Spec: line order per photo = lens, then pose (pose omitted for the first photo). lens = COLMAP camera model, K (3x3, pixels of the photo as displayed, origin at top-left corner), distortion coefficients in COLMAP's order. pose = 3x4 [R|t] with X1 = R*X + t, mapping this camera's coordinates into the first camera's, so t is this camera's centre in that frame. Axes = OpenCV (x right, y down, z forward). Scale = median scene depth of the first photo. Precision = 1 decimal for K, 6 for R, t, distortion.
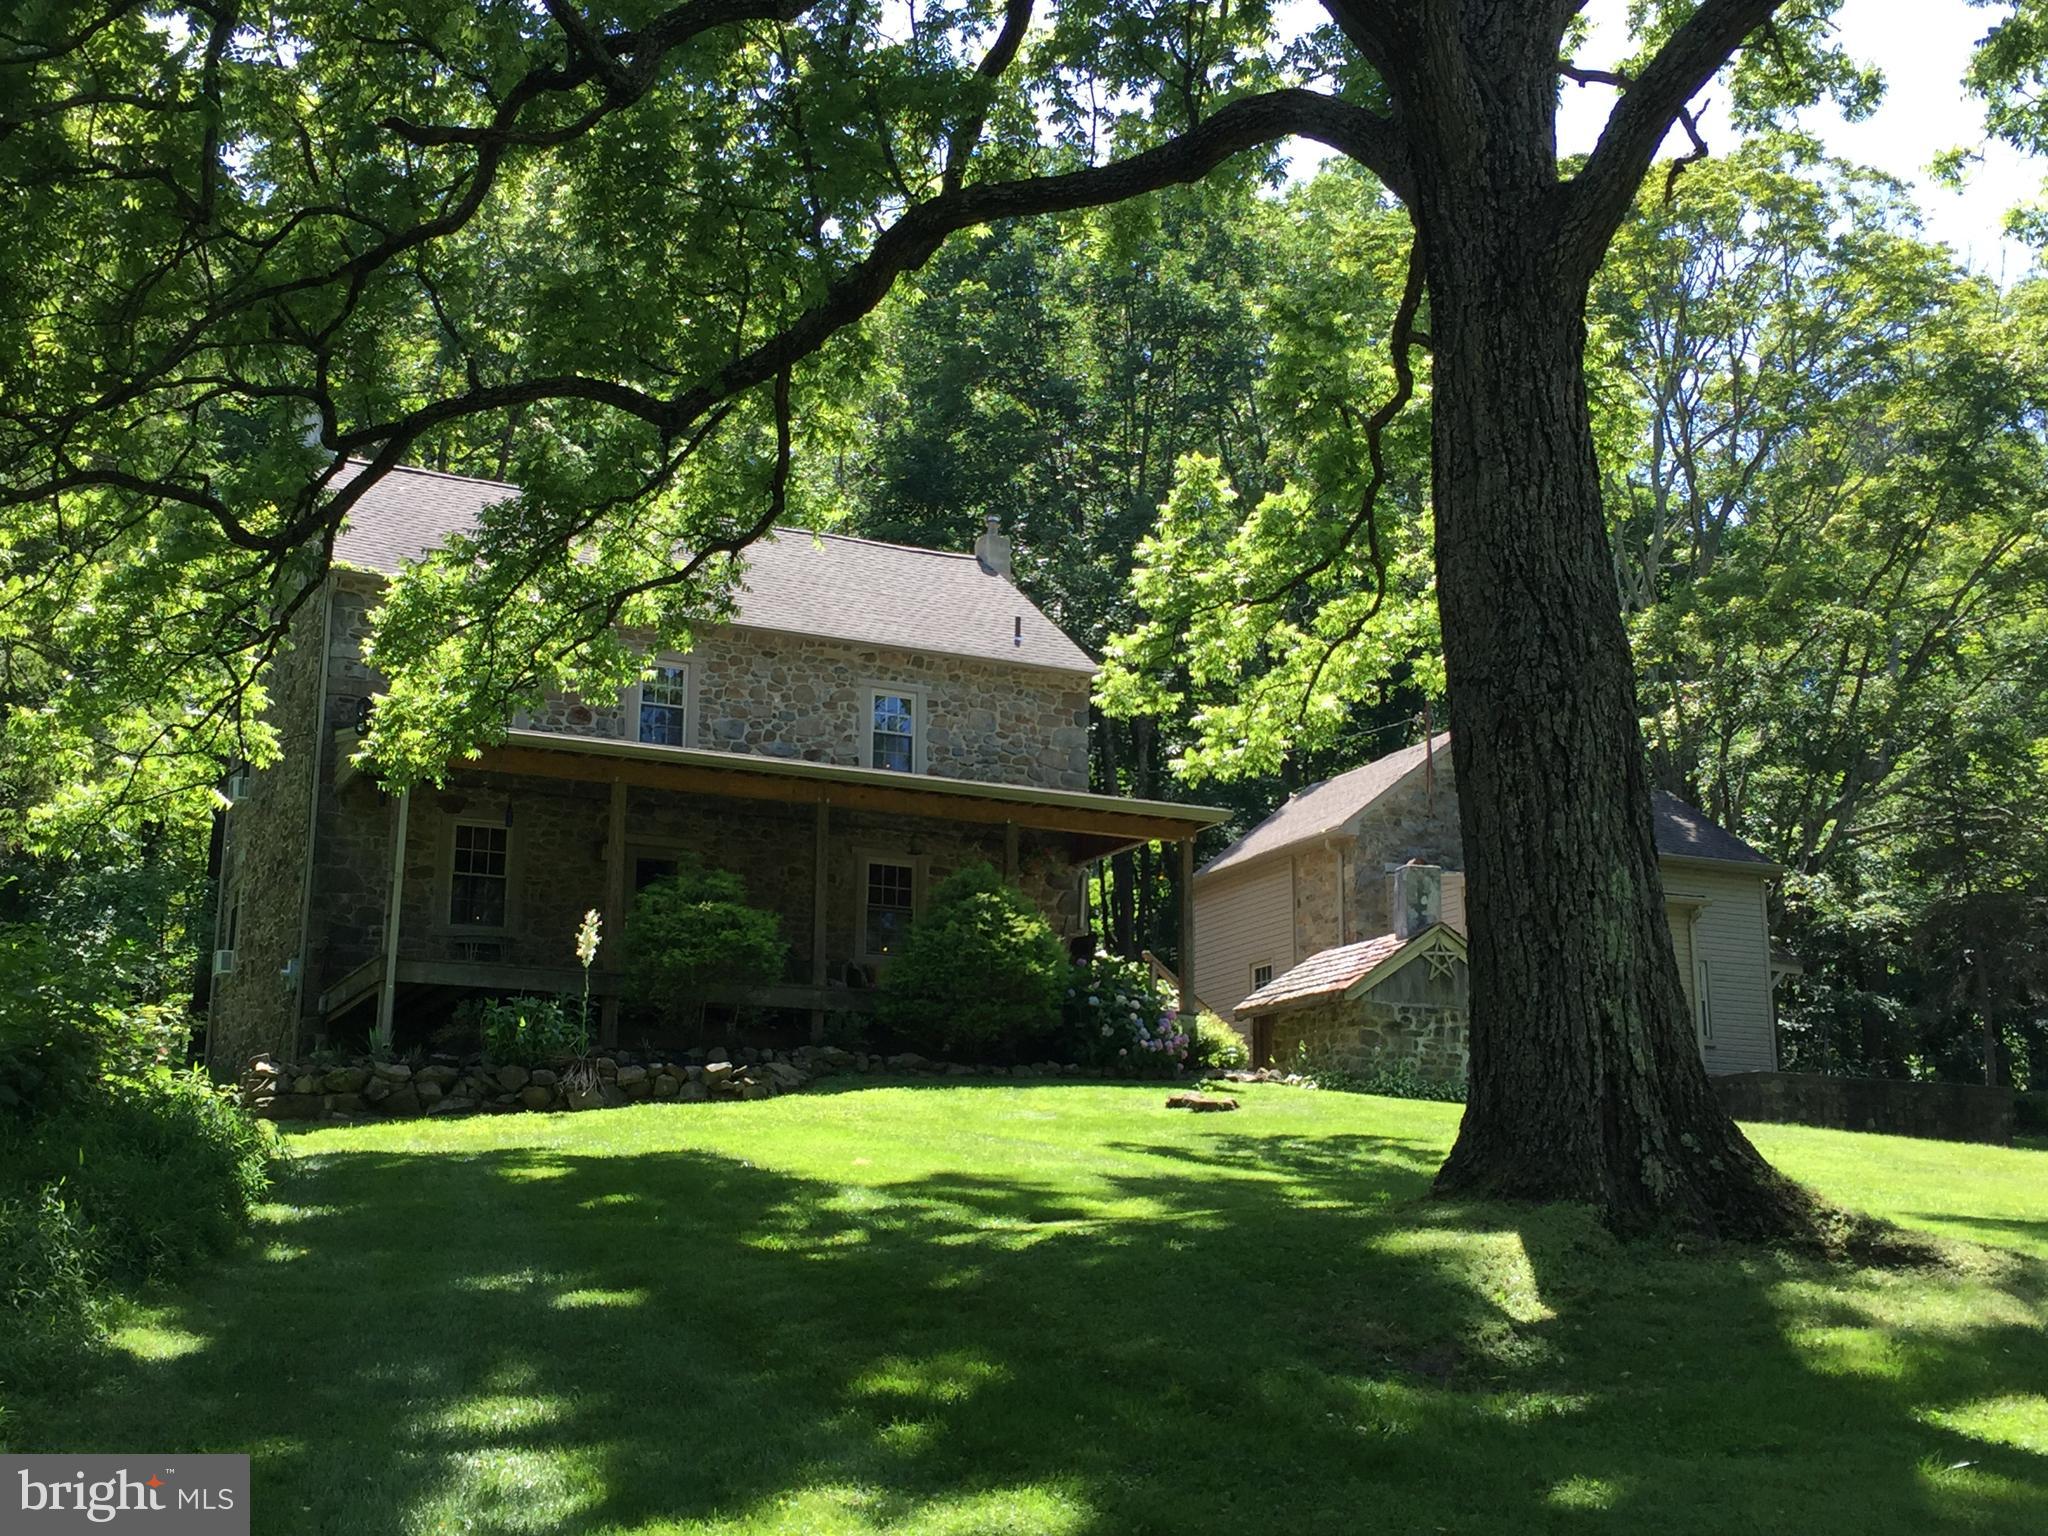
lens RADIAL K [[2384.7, 0, 1024.0], [0, 2384.7, 768.0], [0, 0, 1]] dist [-0.104990, 0.402579]
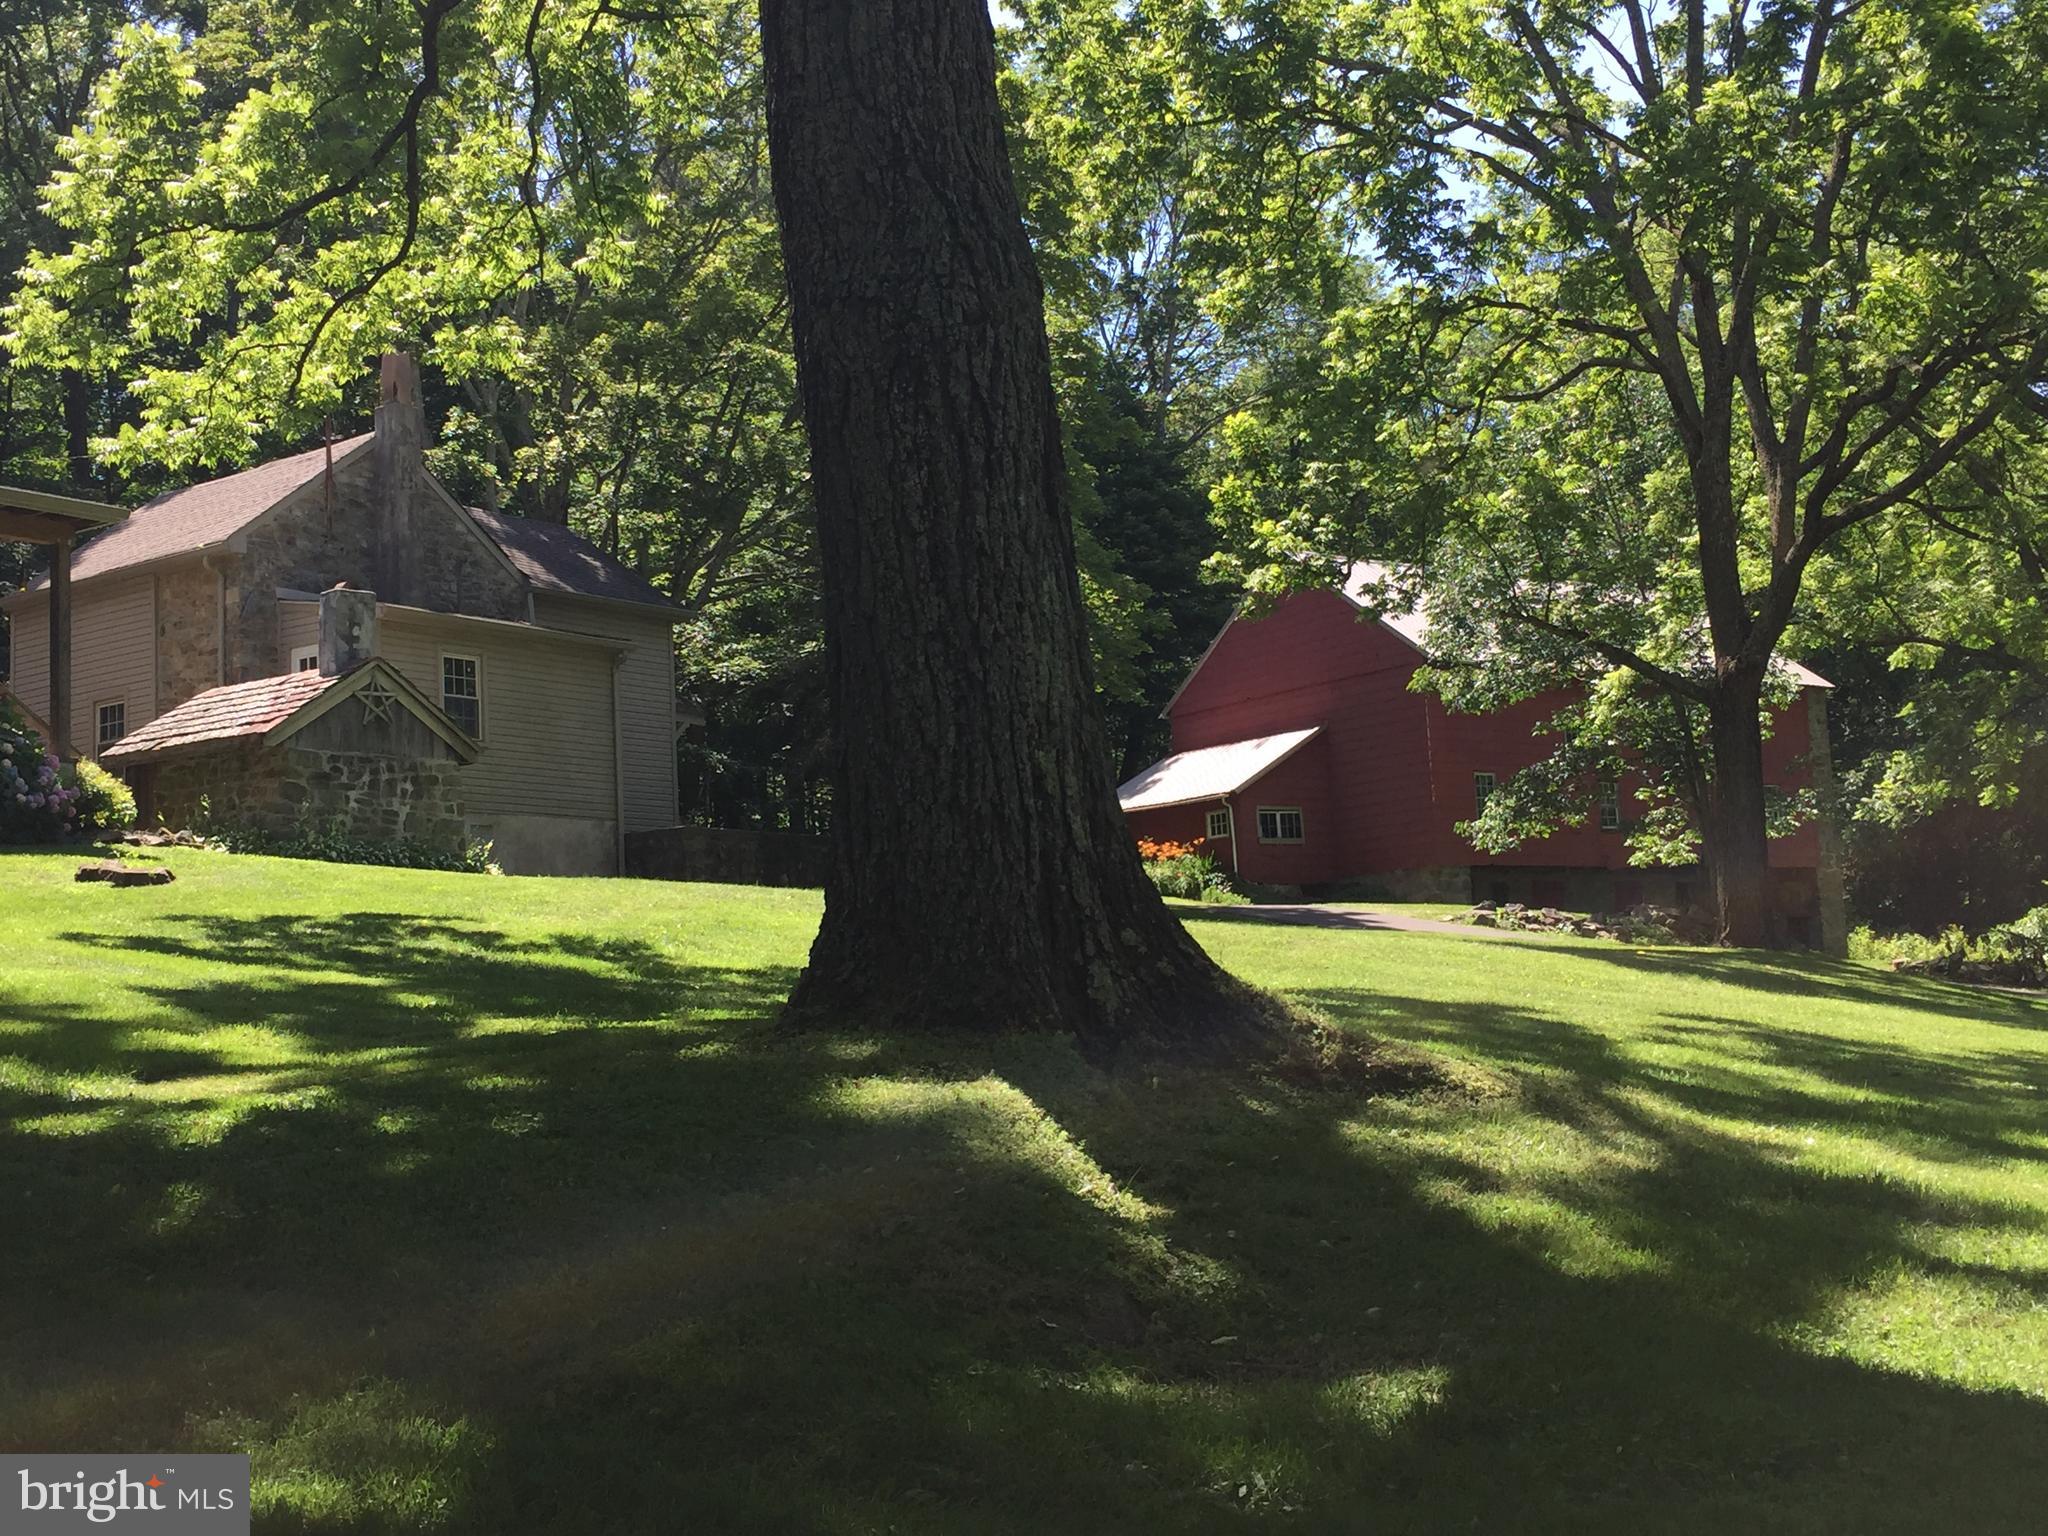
lens RADIAL K [[2412.4, 0, 1019.8], [0, 2412.4, 774.9], [0, 0, 1]] dist [0.008297, 0.186600]
pose [[0.875963, 0.003929, 0.482363, -0.058563], [-0.055817, 0.994075, 0.093265, 0.017508], [-0.479139, -0.108621, 0.870992, 0.171982]]
